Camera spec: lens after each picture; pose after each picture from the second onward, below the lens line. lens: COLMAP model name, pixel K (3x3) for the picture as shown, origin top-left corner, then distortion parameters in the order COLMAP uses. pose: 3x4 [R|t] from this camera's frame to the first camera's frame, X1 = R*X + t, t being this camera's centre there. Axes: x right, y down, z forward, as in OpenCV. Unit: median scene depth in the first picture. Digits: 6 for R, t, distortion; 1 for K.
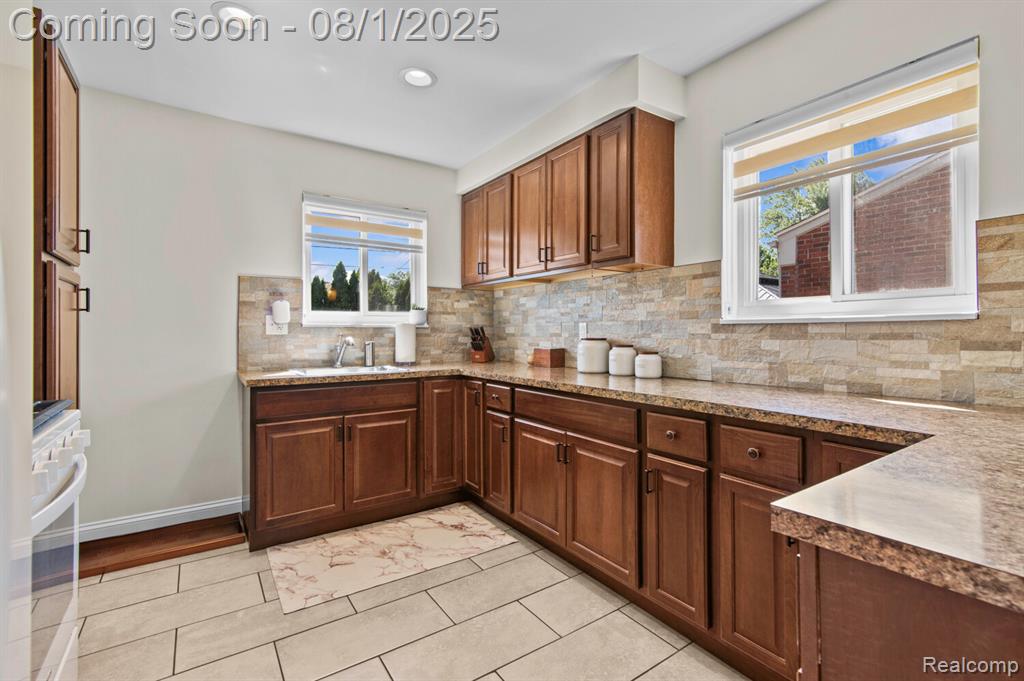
lens RADIAL K [[465.5, 0, 516.5], [0, 465.5, 327.1], [0, 0, 1]] dist [0.005460, 0.000720]
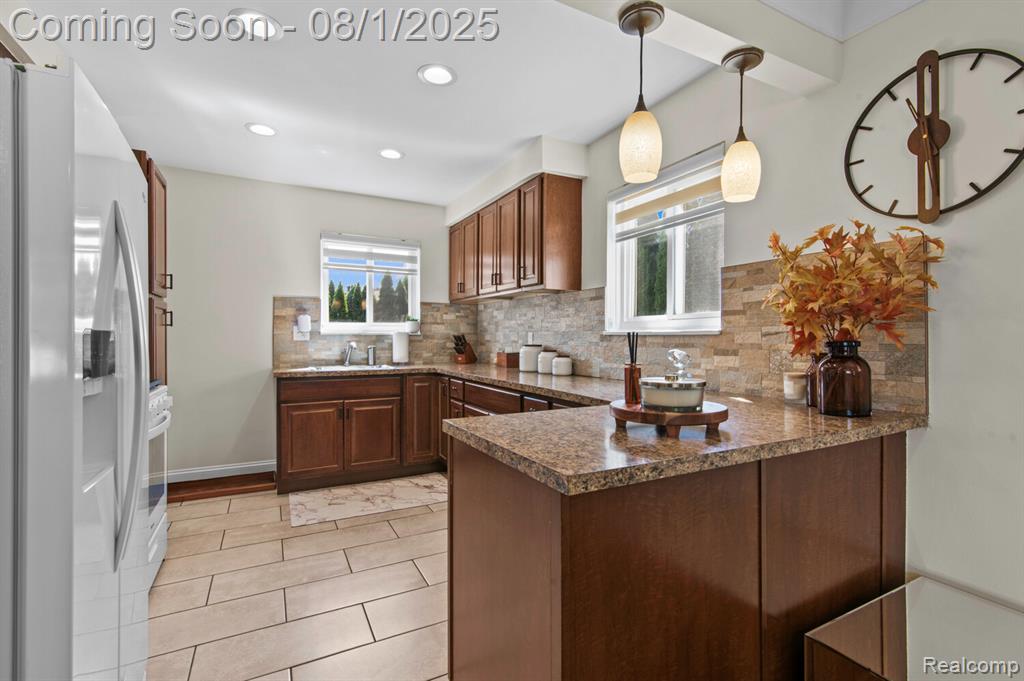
lens RADIAL K [[465.5, 0, 514.0], [0, 465.5, 336.5], [0, 0, 1]] dist [0.005460, 0.000720]
pose [[0.993573, 0.004336, -0.113110, 0.304317], [-0.003091, 0.999933, 0.011174, -0.014805], [0.113151, -0.010752, 0.993520, -0.322405]]
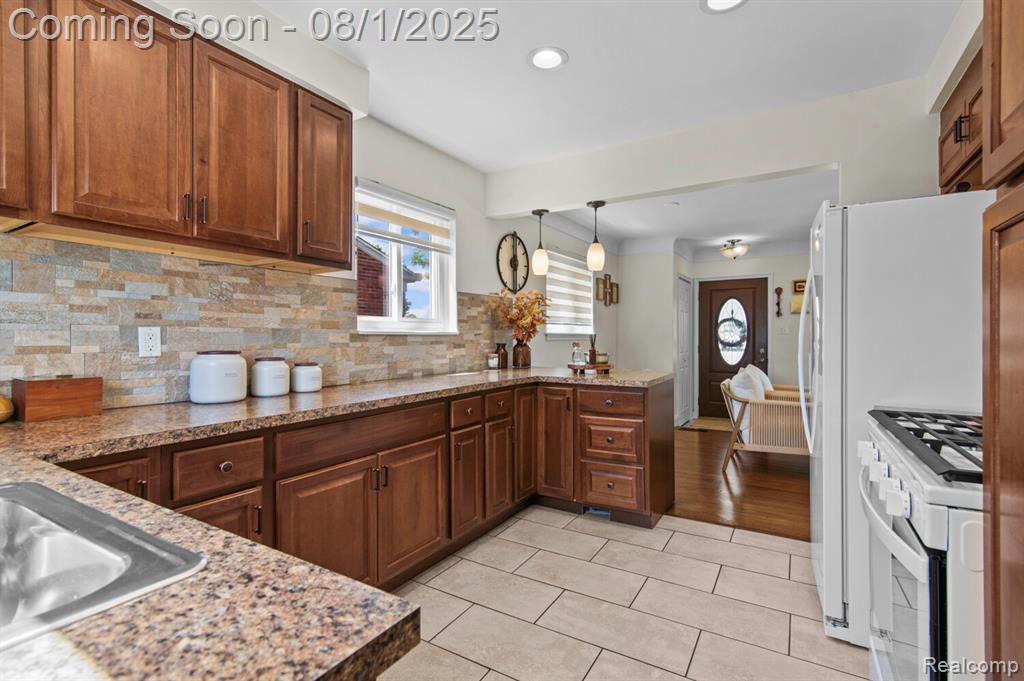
lens RADIAL K [[465.5, 0, 532.0], [0, 465.5, 339.9], [0, 0, 1]] dist [0.005460, 0.000720]
pose [[-0.441069, 0.002148, 0.897470, -0.748193], [-0.001423, 0.999994, -0.003093, 0.009582], [-0.897472, -0.002642, -0.441064, 1.028559]]
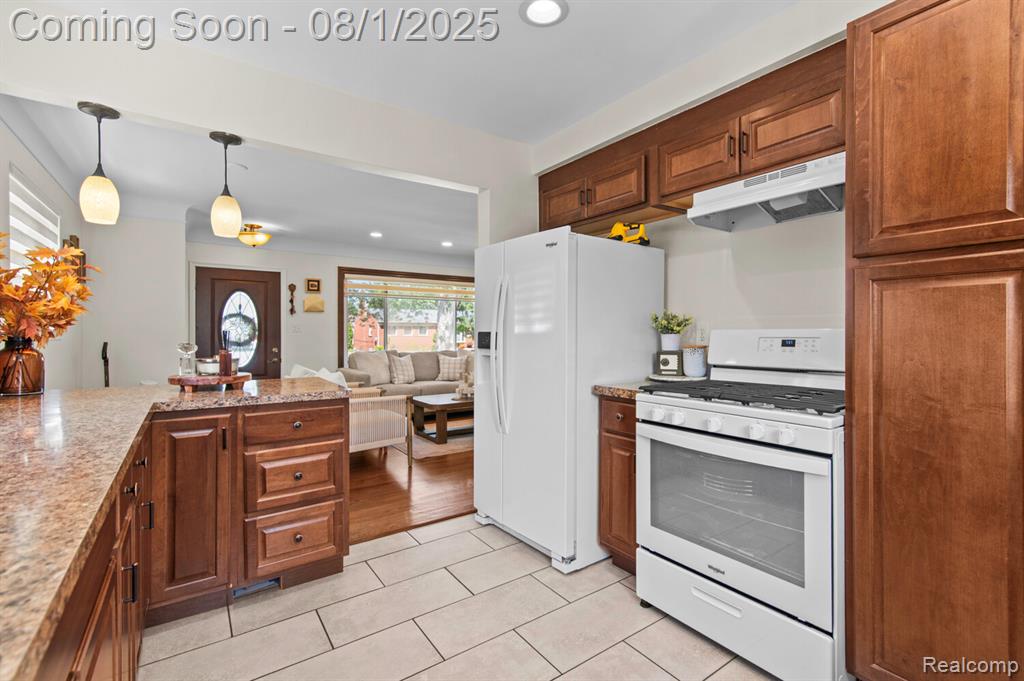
lens RADIAL K [[465.5, 0, 518.5], [0, 465.5, 337.1], [0, 0, 1]] dist [0.005460, 0.000720]
pose [[-0.999427, 0.007558, -0.032996, -0.144958], [0.007628, 0.999969, -0.001997, 0.007793], [0.032980, -0.002248, -0.999453, 1.208206]]
